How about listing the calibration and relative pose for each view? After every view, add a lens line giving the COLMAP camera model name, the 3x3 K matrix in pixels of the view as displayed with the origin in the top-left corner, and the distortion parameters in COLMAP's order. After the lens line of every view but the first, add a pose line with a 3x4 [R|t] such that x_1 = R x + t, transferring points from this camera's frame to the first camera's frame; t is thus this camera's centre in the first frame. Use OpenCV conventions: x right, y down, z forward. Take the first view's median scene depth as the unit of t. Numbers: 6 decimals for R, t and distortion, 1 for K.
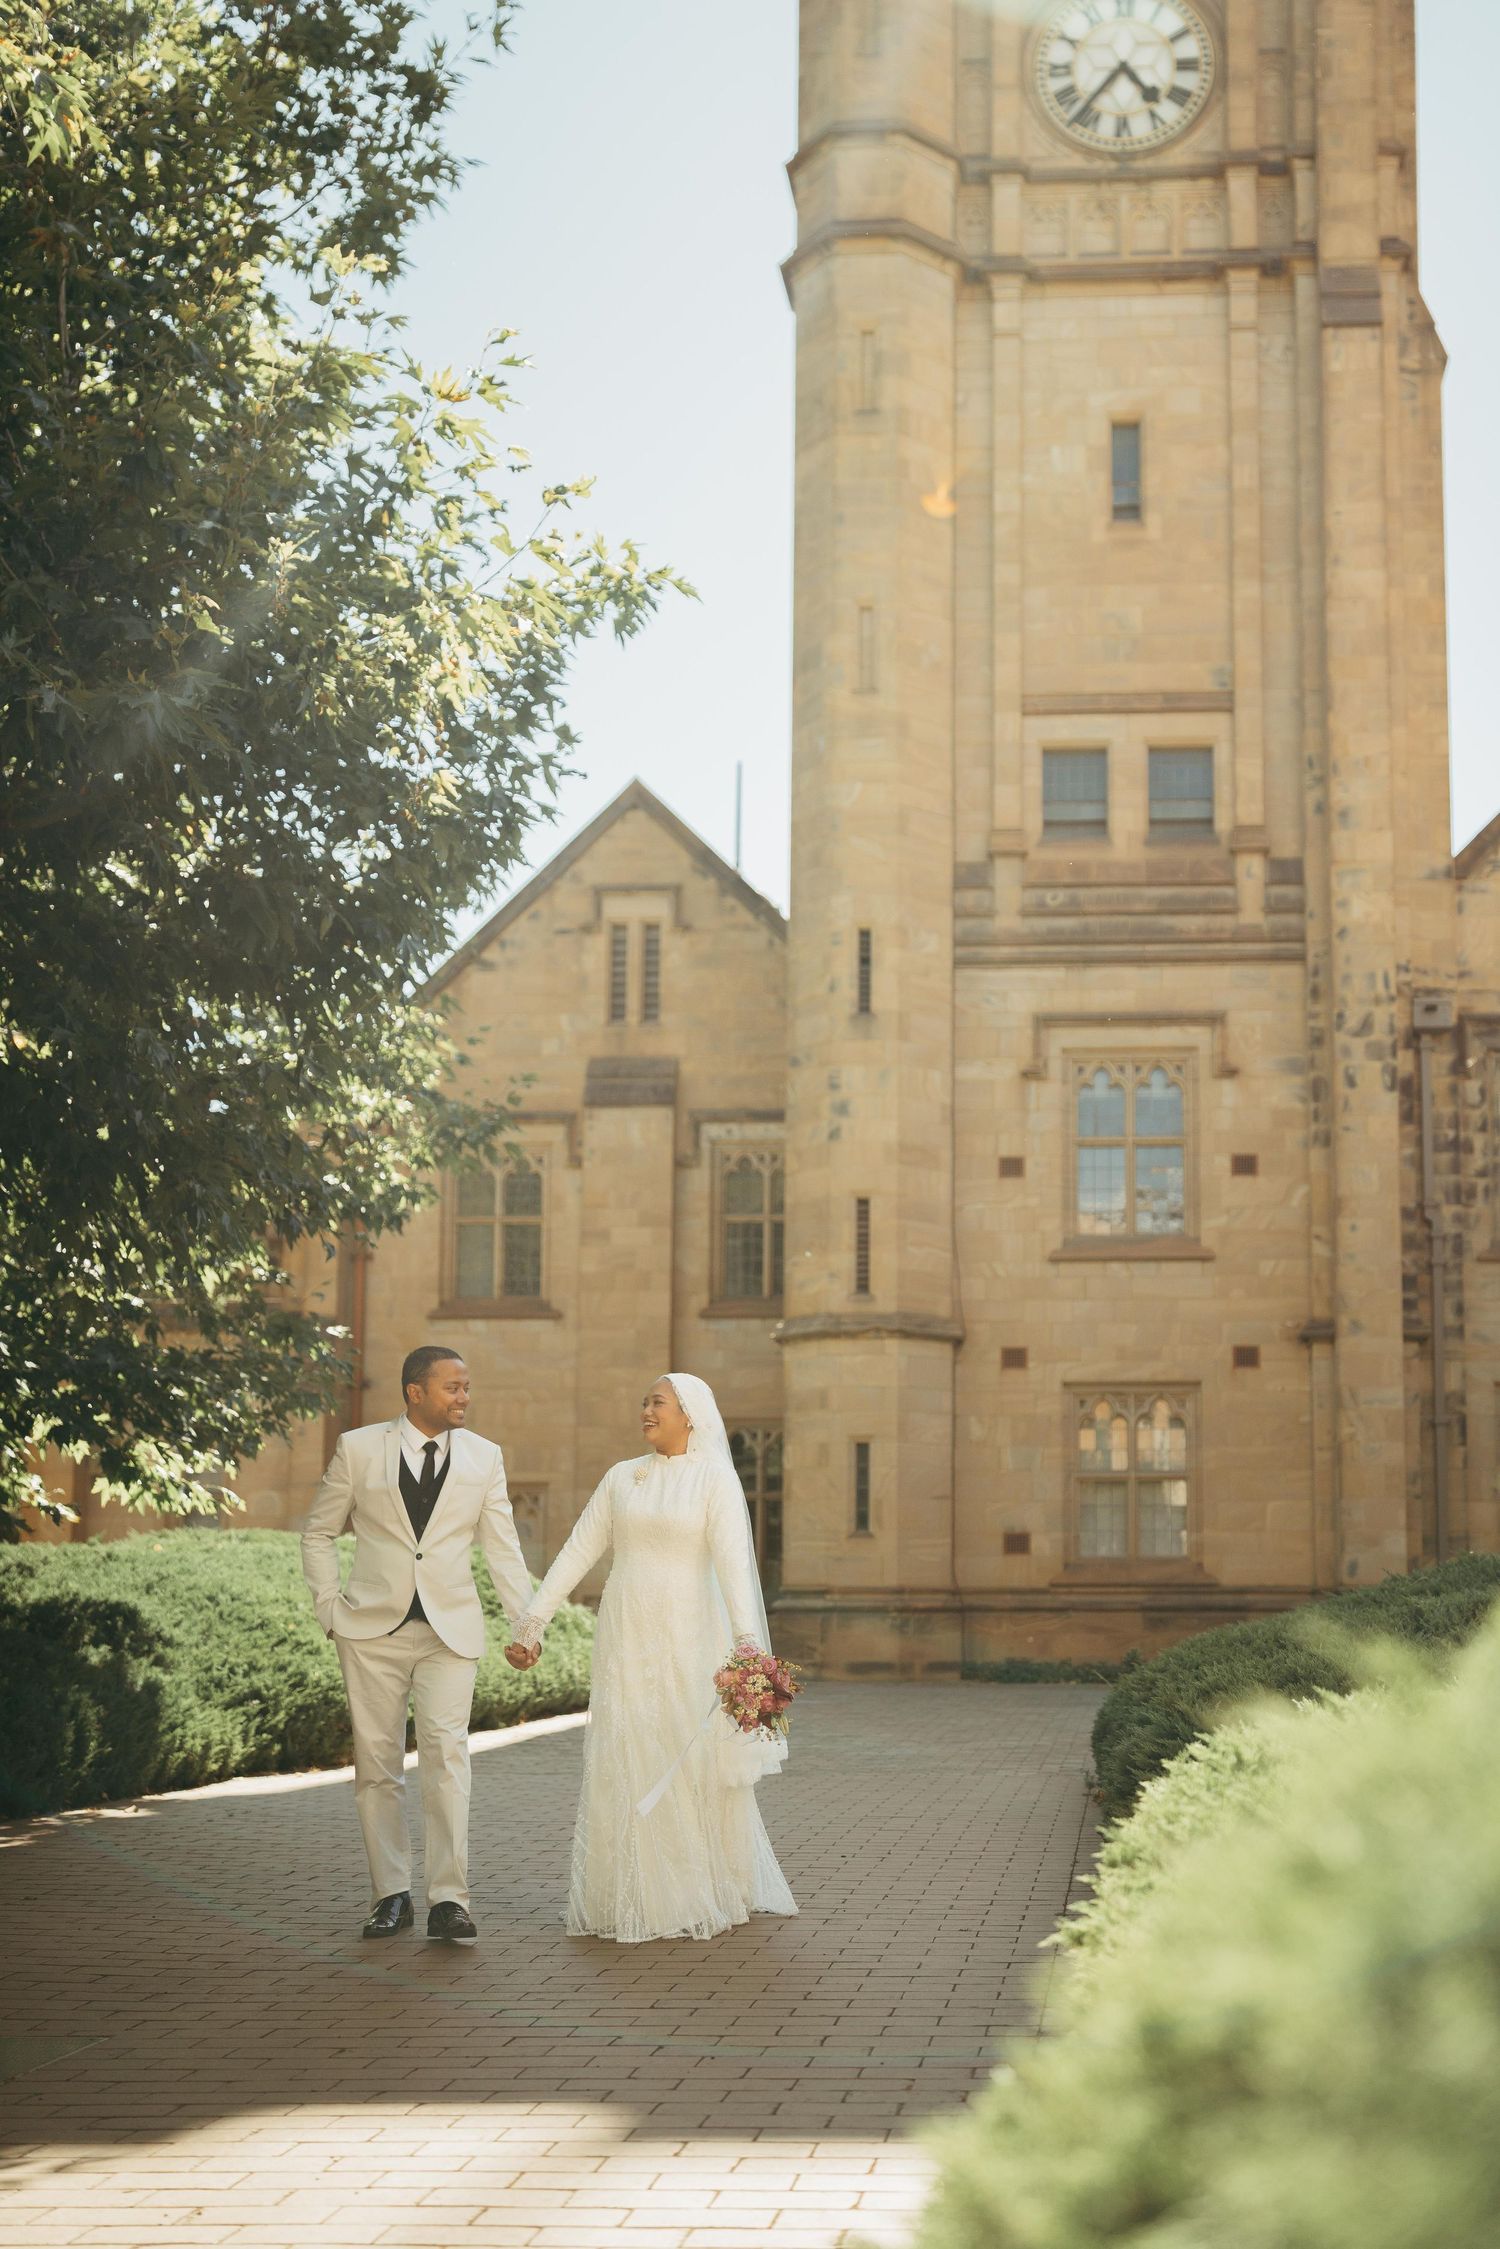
lens RADIAL K [[2351.2, 0, 750.0], [0, 2351.2, 1124.5], [0, 0, 1]] dist [0.002434, 0.018624]
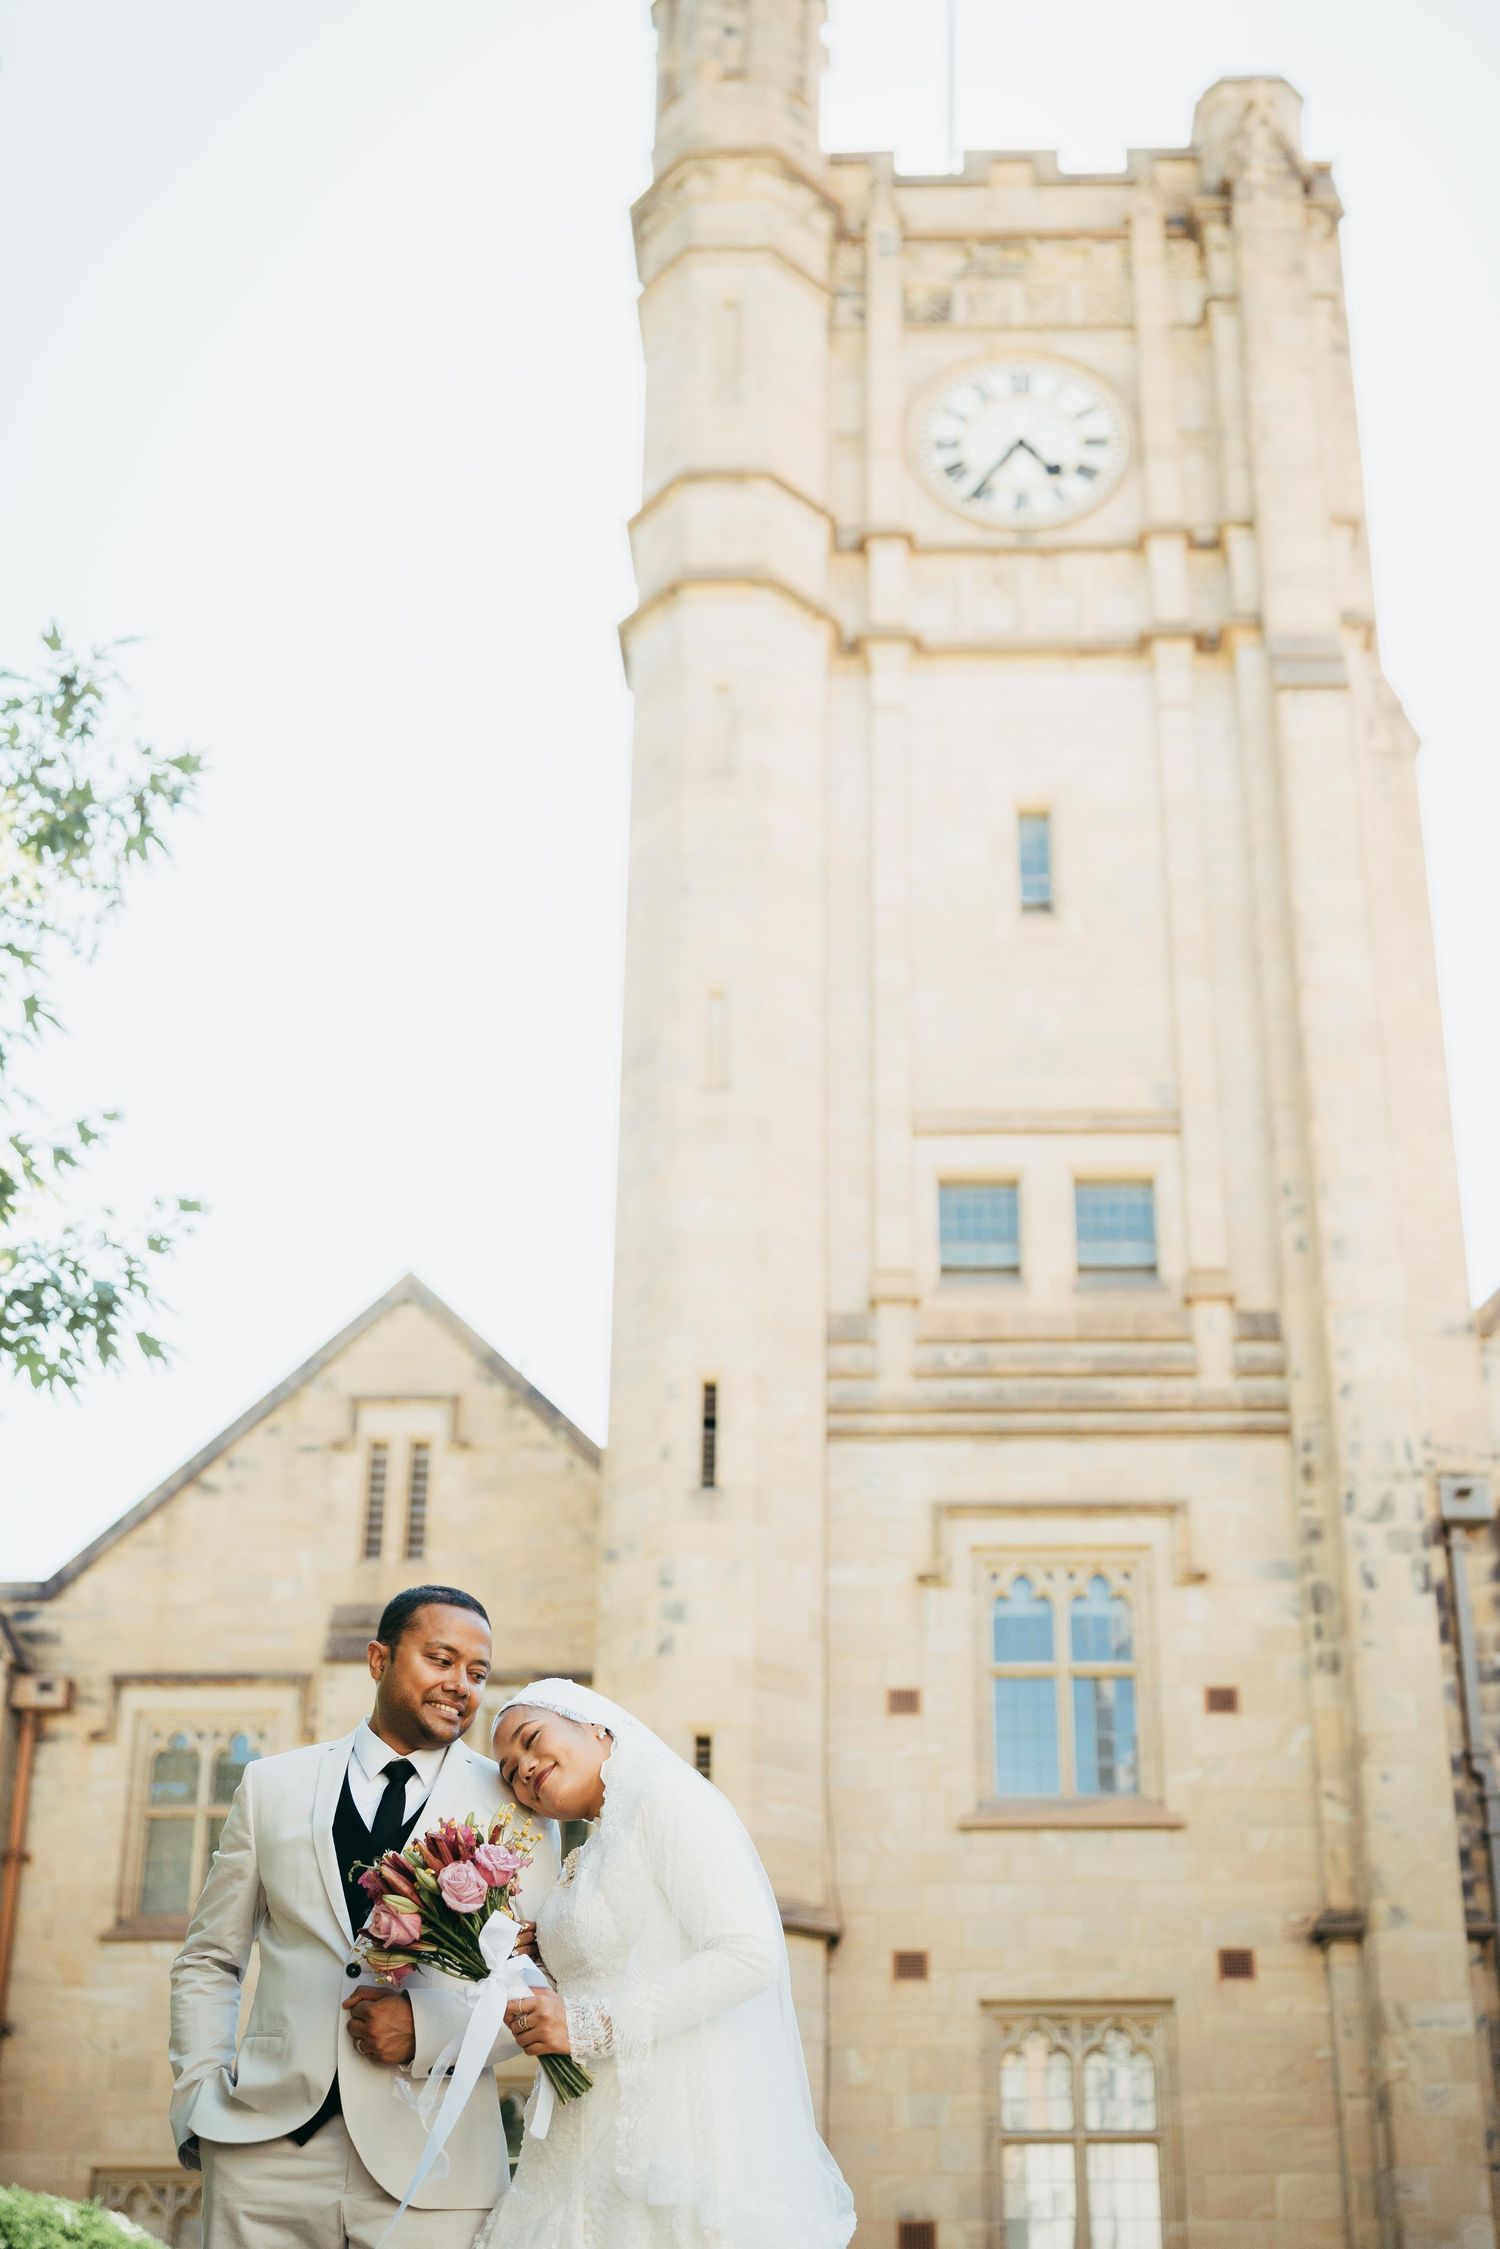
lens RADIAL K [[2445.5, 0, 743.1], [0, 2445.5, 1339.5], [0, 0, 1]] dist [-0.003572, 0.021865]
pose [[0.995381, 0.038203, 0.088074, -0.009937], [-0.020112, 0.980037, -0.197794, 0.057147], [-0.093872, 0.195109, 0.976279, 0.229305]]
